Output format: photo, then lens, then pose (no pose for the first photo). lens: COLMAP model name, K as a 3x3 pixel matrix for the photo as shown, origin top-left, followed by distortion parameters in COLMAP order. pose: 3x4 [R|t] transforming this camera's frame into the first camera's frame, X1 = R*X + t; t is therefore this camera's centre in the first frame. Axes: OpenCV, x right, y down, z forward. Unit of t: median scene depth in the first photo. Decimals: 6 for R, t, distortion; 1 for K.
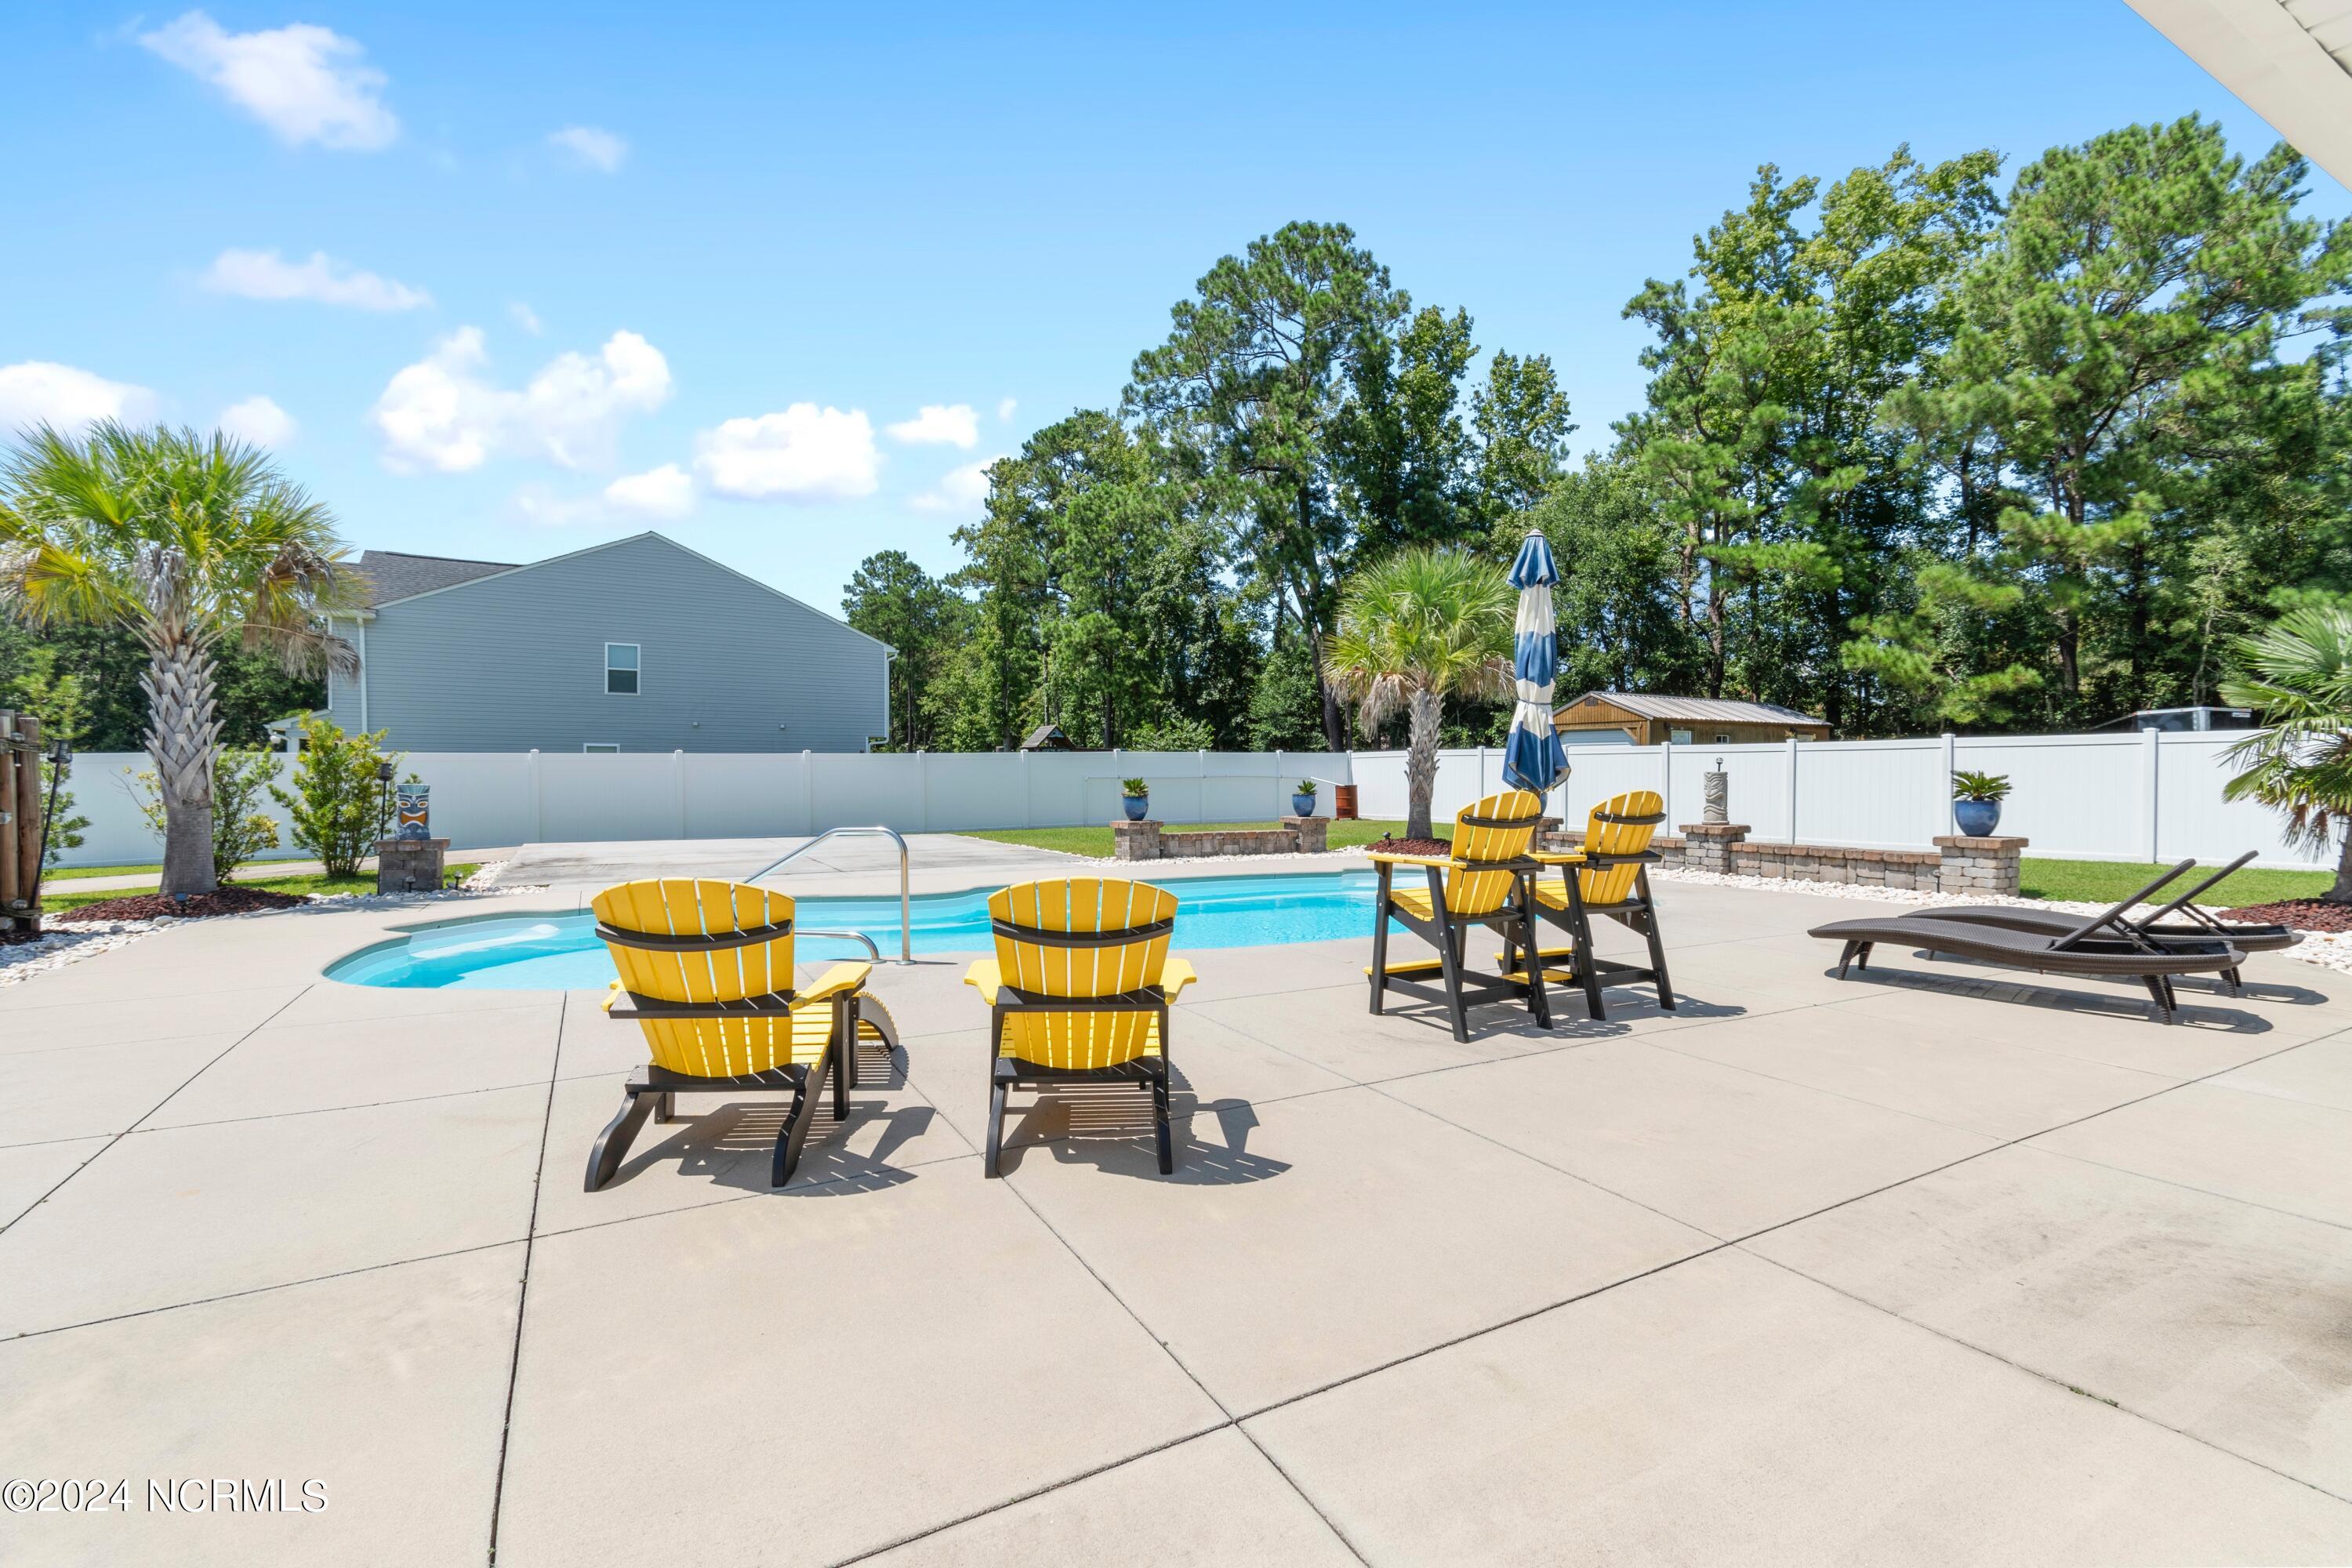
lens RADIAL K [[1045.1, 0, 1176.2], [0, 1045.1, 774.6], [0, 0, 1]] dist [0.000014, -0.000793]
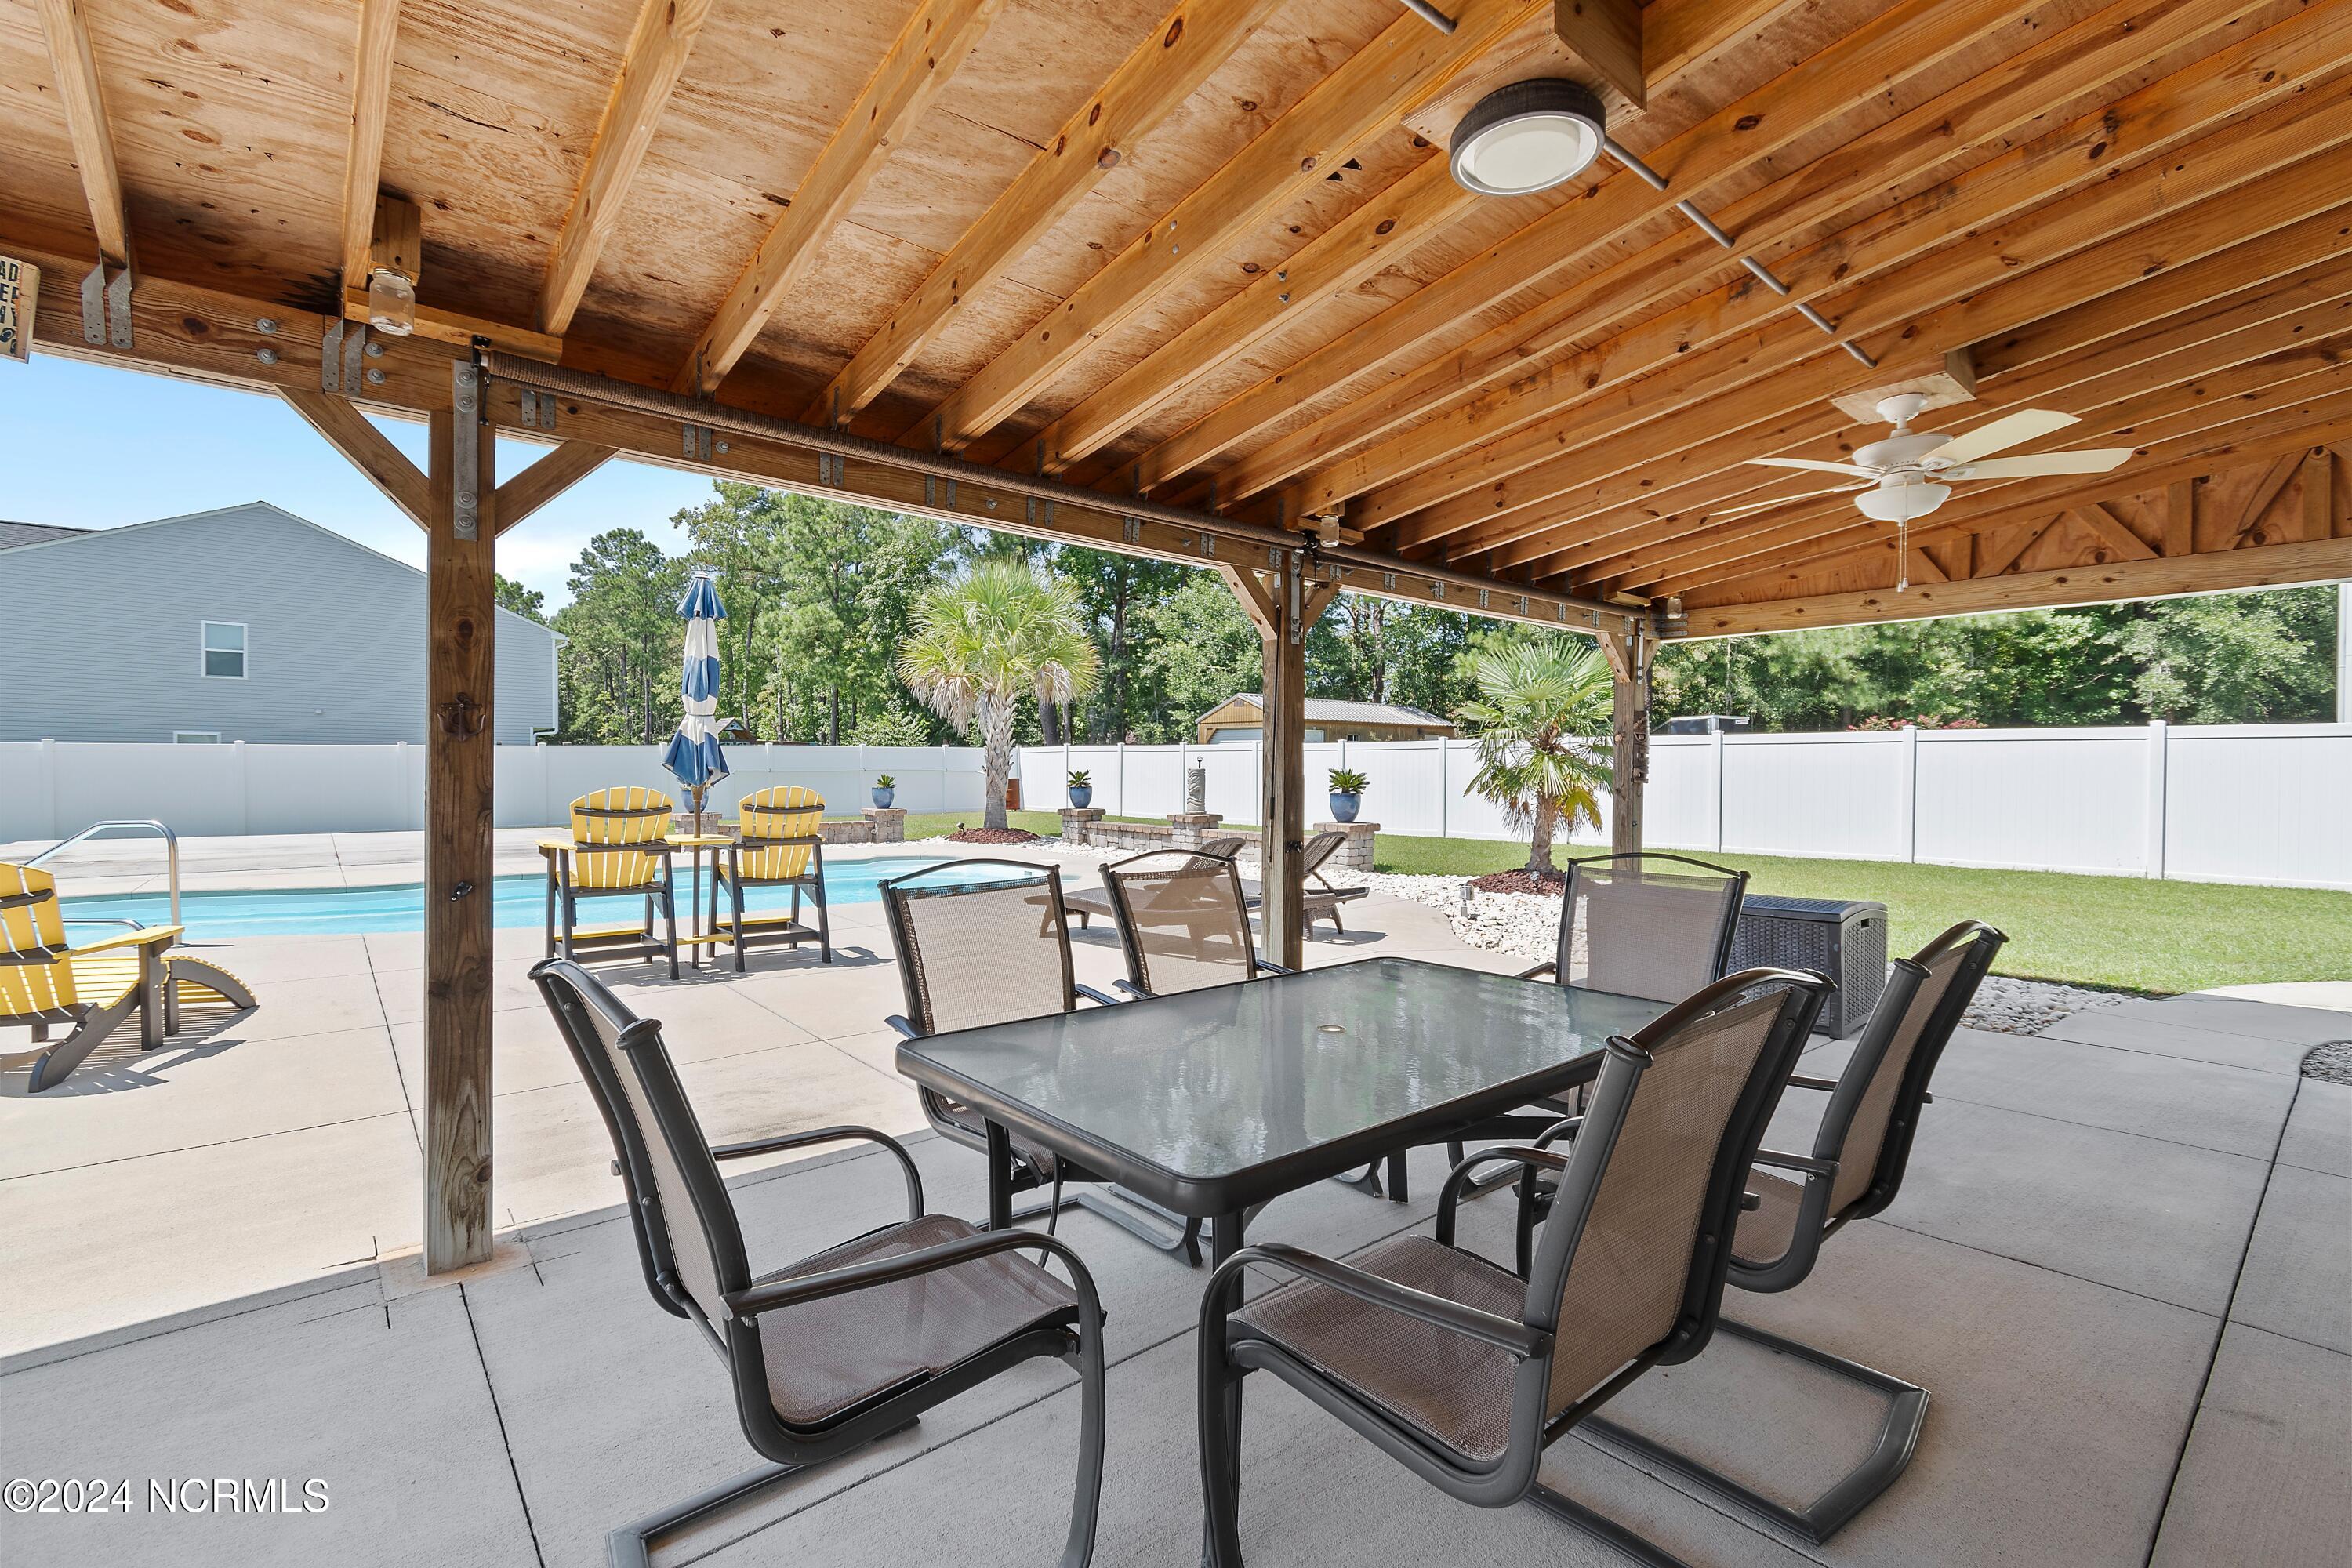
lens RADIAL K [[1036.1, 0, 1175.1], [0, 1036.1, 773.2], [0, 0, 1]] dist [0.003116, -0.000152]
pose [[0.981519, 0.002056, 0.191354, 0.096026], [-0.003139, 0.999981, 0.005358, -0.001171], [-0.191339, -0.005860, 0.981507, -0.042418]]
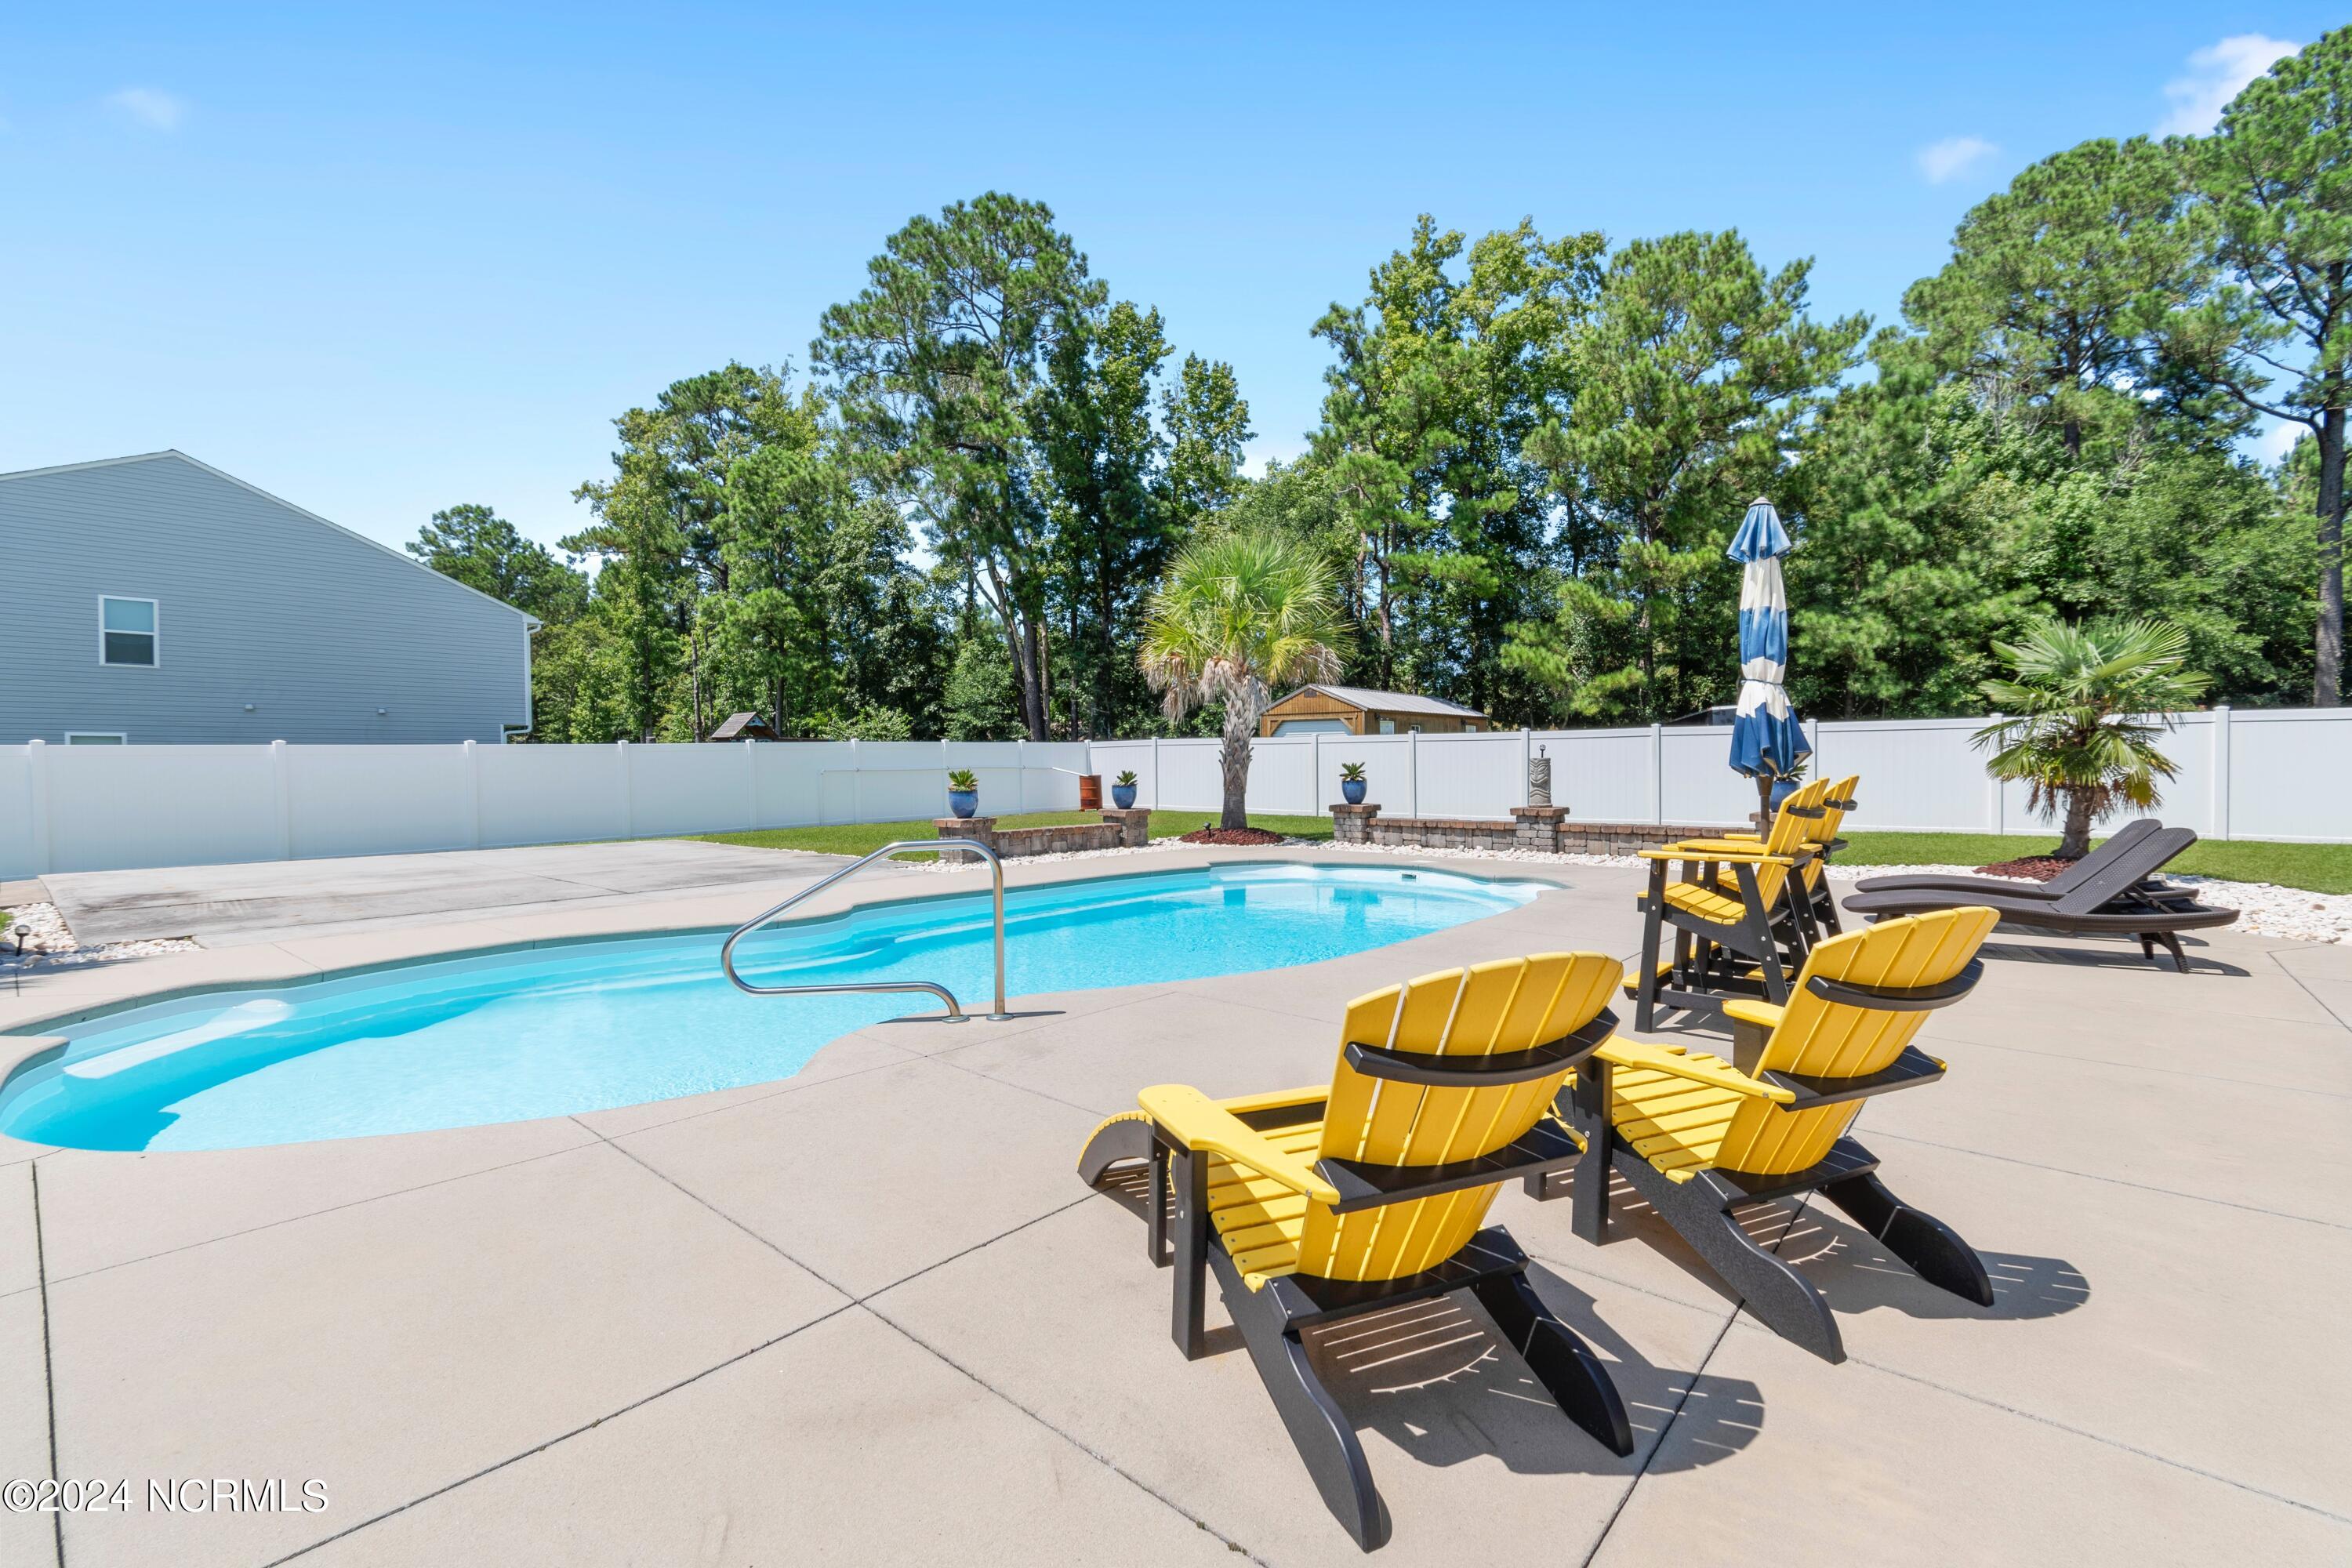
lens RADIAL K [[1036.1, 0, 1175.1], [0, 1036.1, 773.2], [0, 0, 1]] dist [0.003116, -0.000152]
pose [[0.940268, -0.012906, 0.340189, -0.072511], [0.010147, 0.999900, 0.009887, -0.000494], [-0.340283, -0.005845, 0.940305, 0.046654]]
